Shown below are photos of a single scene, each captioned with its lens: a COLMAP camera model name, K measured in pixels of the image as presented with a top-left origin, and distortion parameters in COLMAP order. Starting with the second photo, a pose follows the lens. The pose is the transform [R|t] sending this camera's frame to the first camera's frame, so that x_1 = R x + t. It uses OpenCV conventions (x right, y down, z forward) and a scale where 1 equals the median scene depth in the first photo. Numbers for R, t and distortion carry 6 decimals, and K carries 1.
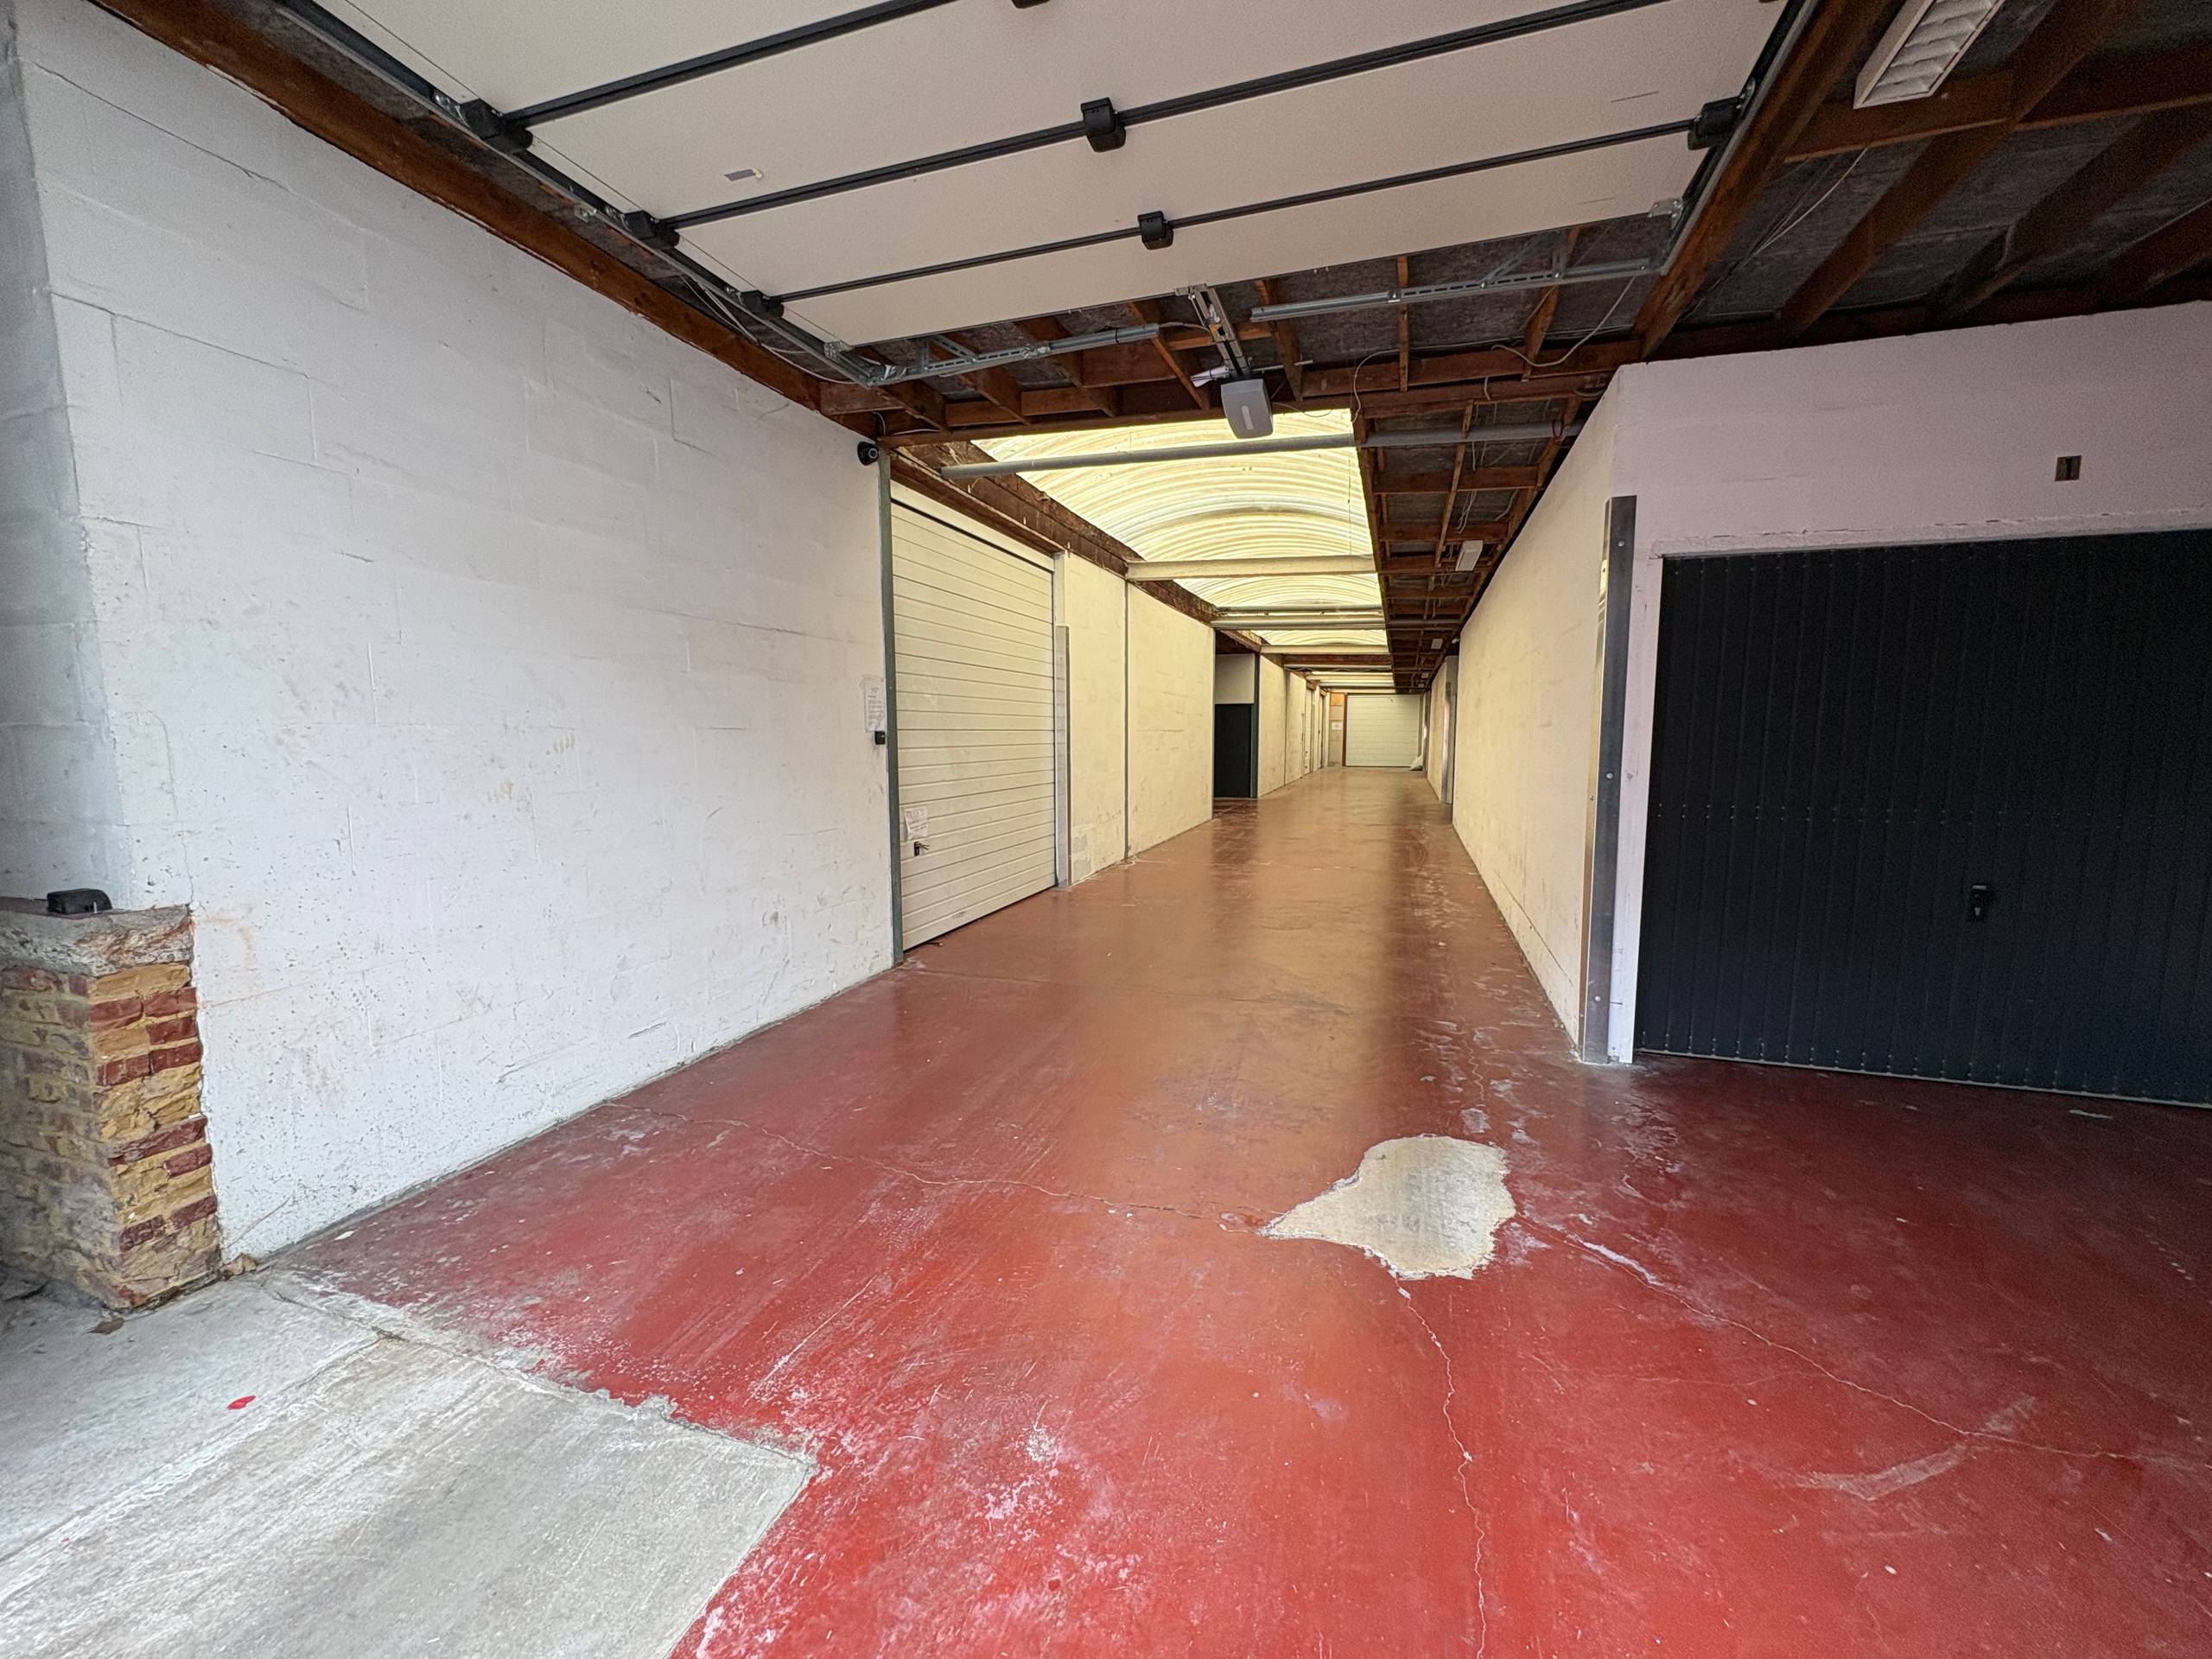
lens RADIAL K [[877.3, 0, 1107.8], [0, 877.3, 816.7], [0, 0, 1]] dist [-0.001474, -0.000035]
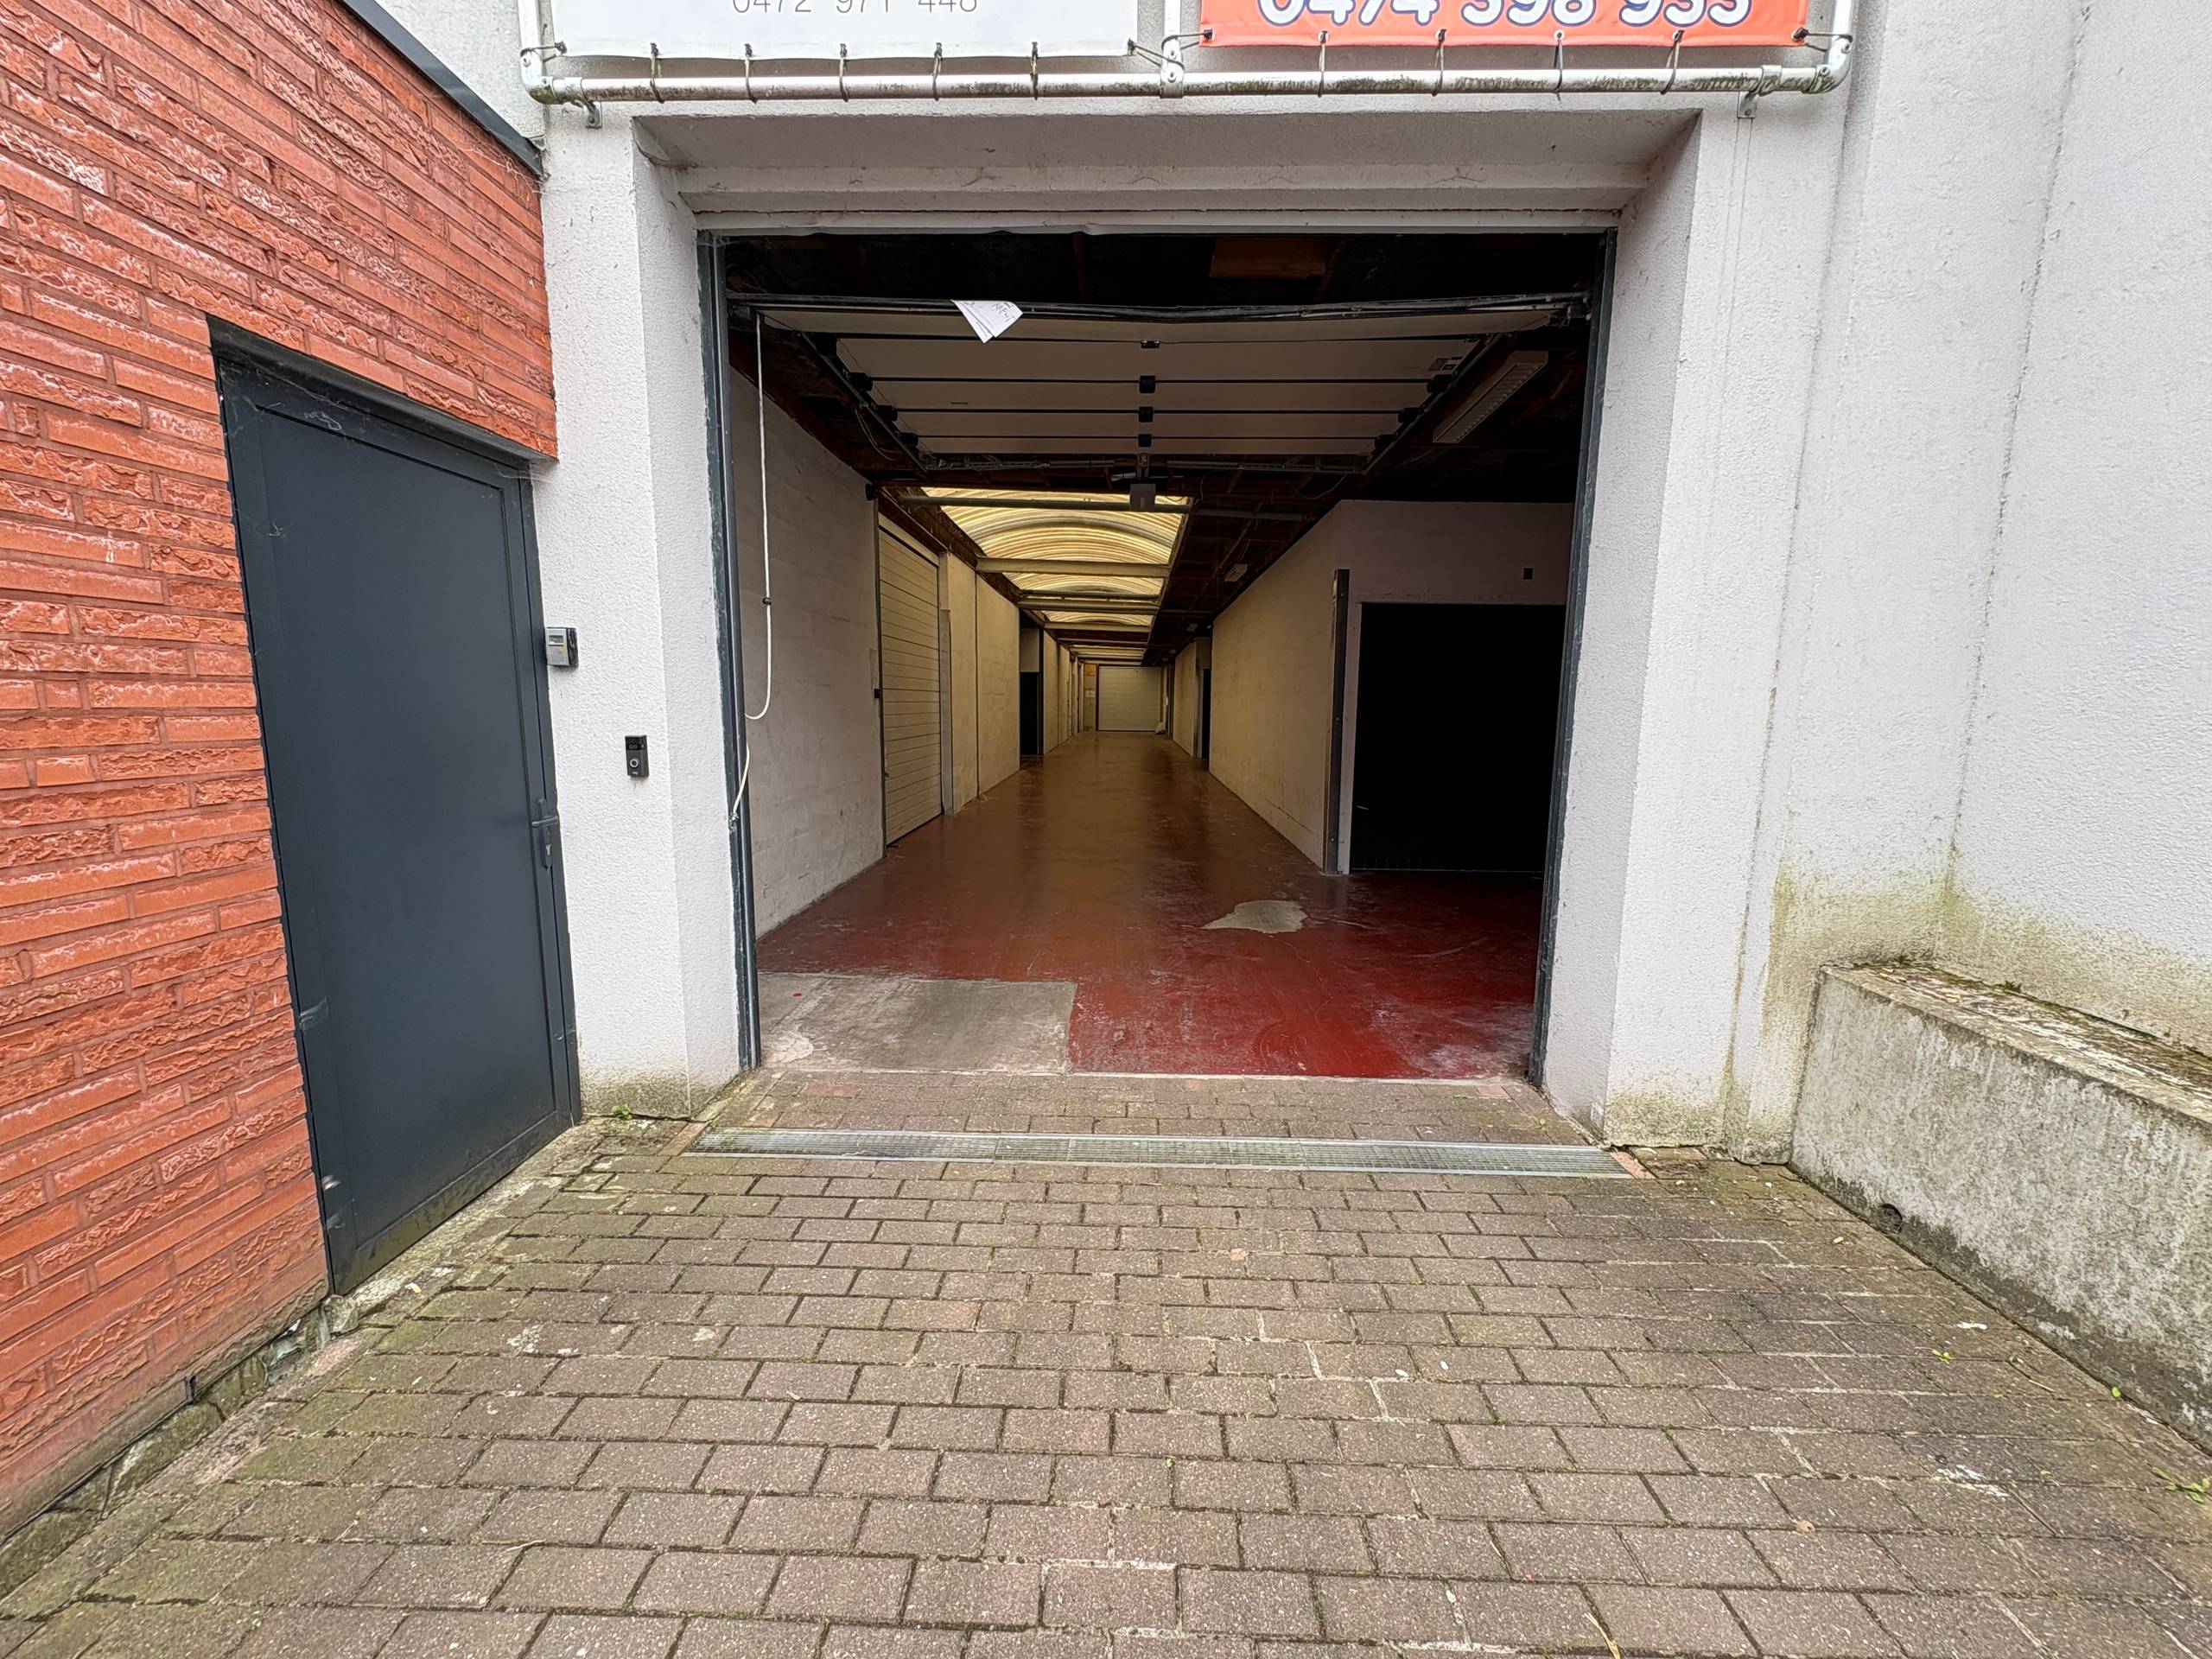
lens RADIAL K [[877.3, 0, 1107.8], [0, 877.3, 816.7], [0, 0, 1]] dist [-0.001474, -0.000035]
pose [[0.955562, -0.026548, 0.293592, -0.207673], [0.015899, 0.999128, 0.038600, 0.037963], [-0.294360, -0.032217, 0.955151, -0.298930]]
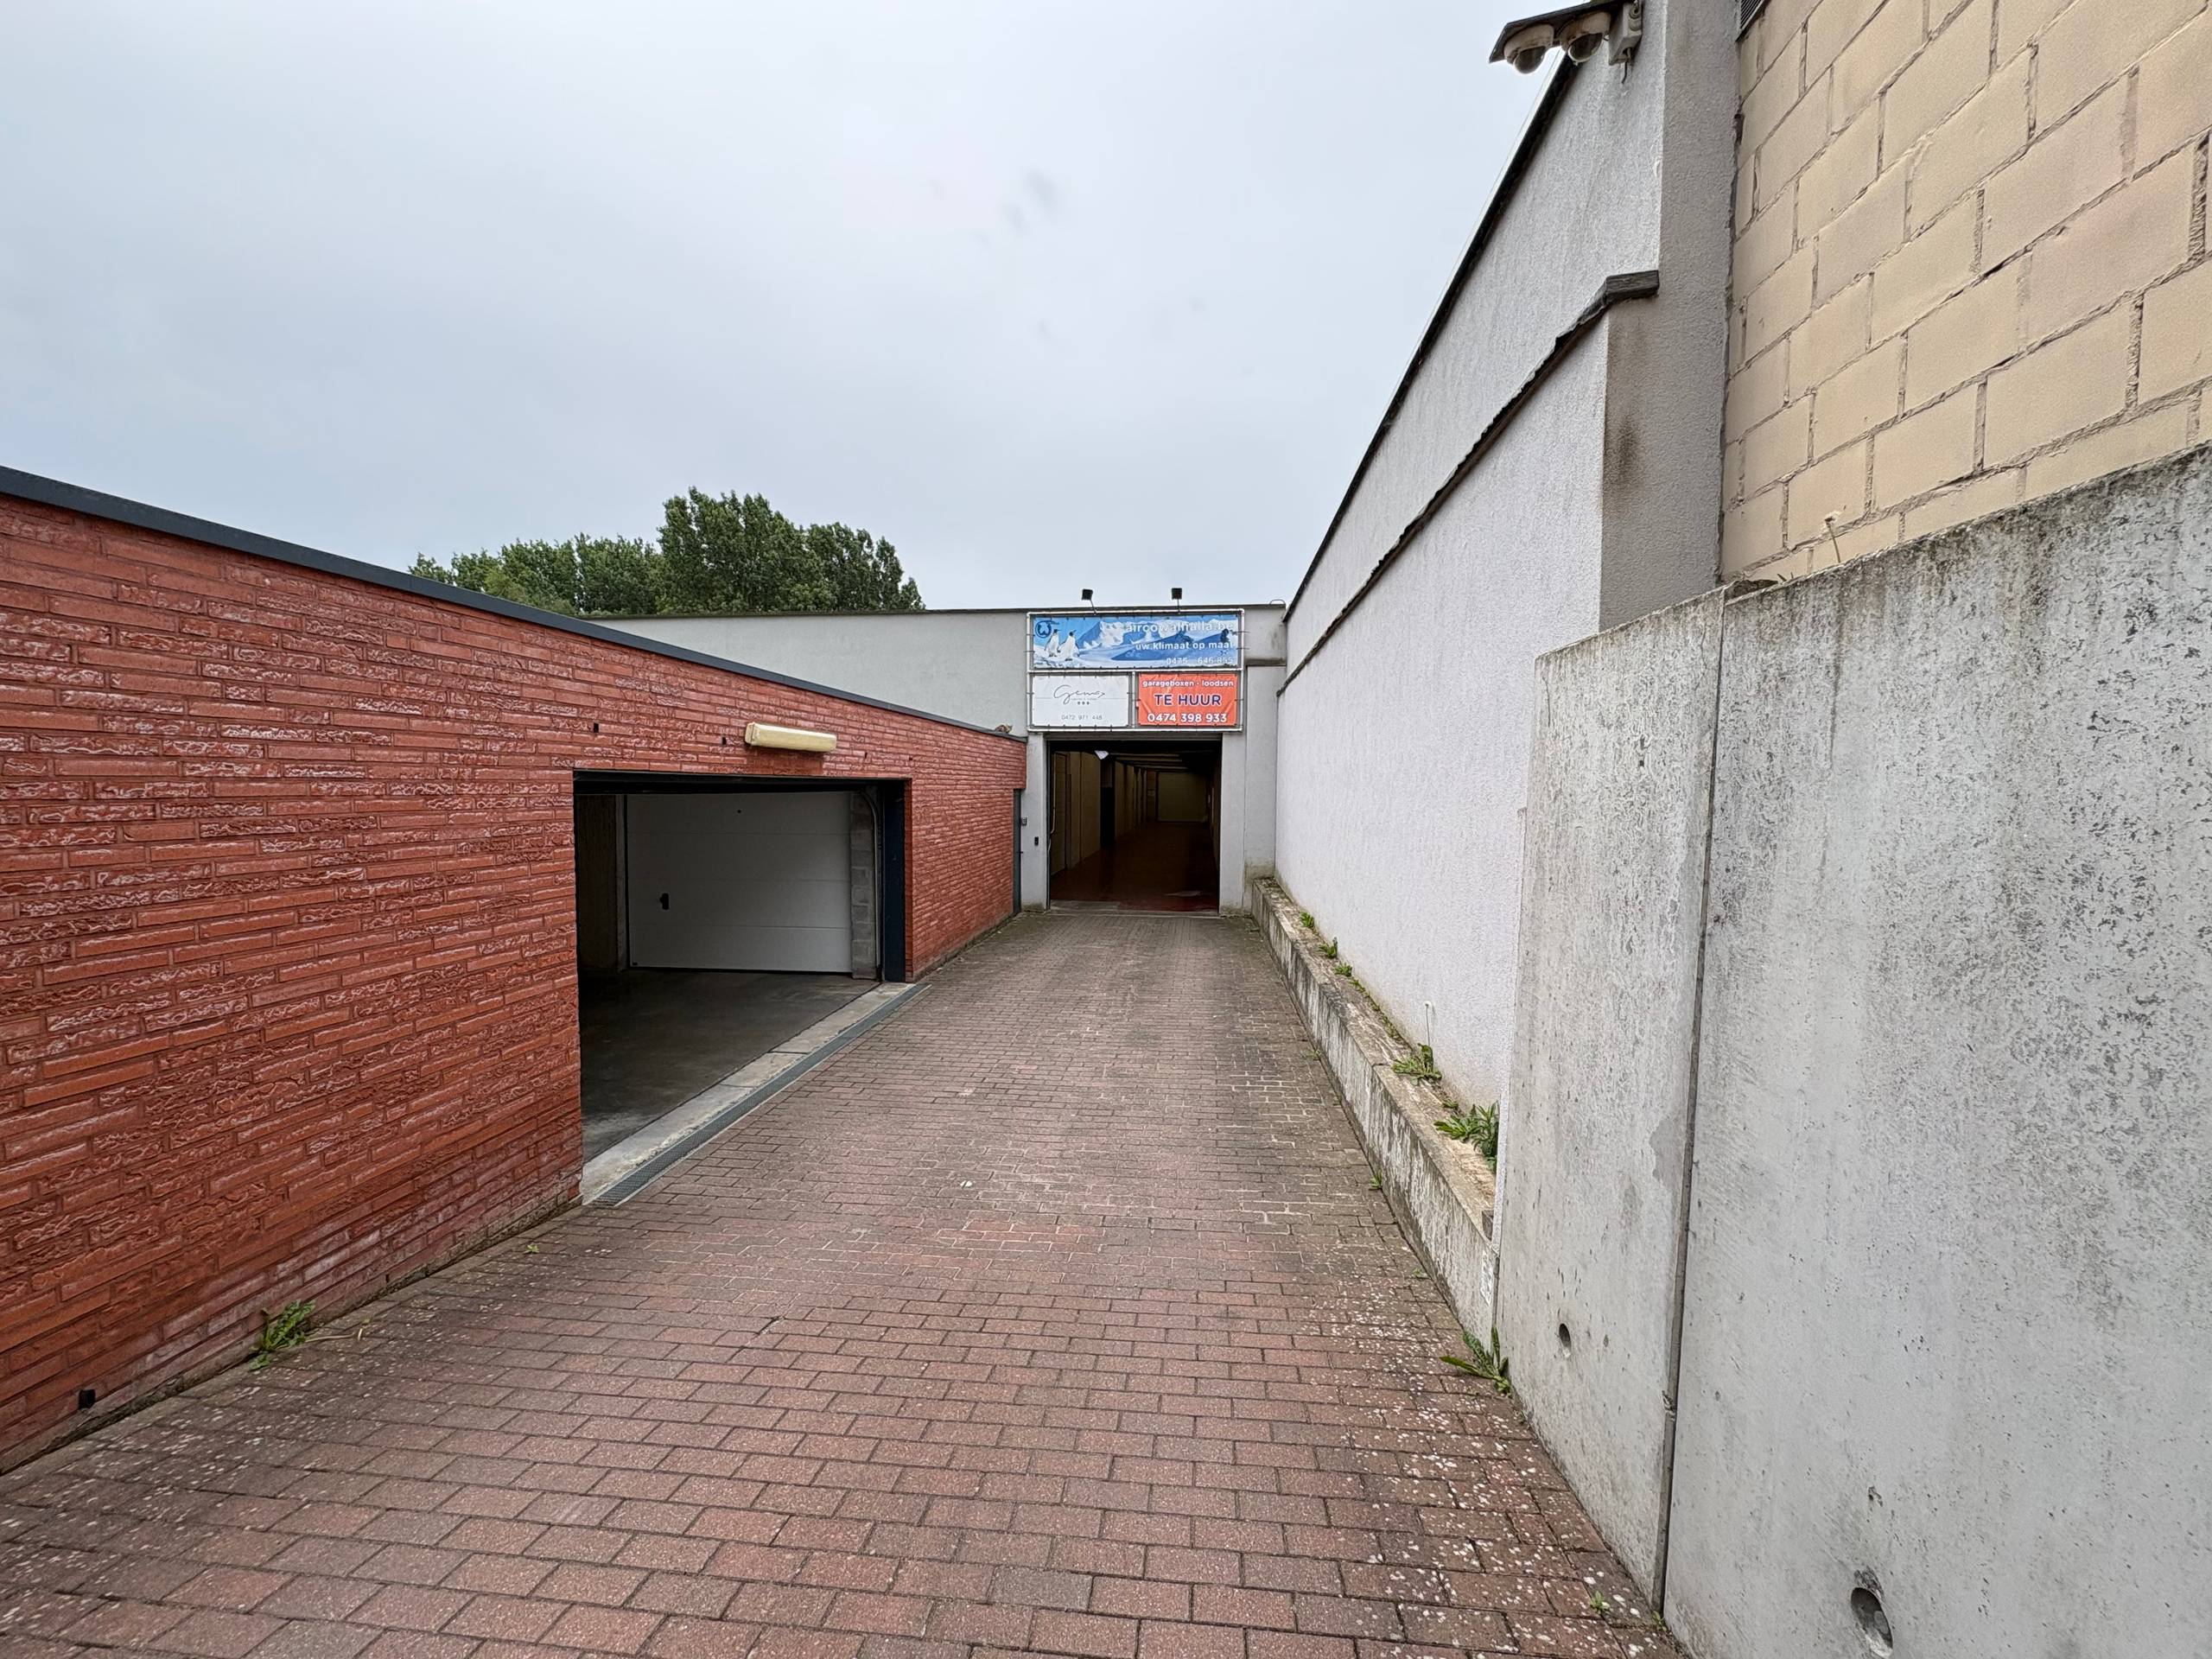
lens RADIAL K [[877.3, 0, 1107.8], [0, 877.3, 816.7], [0, 0, 1]] dist [-0.001474, -0.000035]
pose [[0.976774, -0.002025, 0.214261, -0.533054], [0.014461, 0.998298, -0.056492, 0.079069], [-0.213782, 0.058278, 0.975141, -1.761919]]
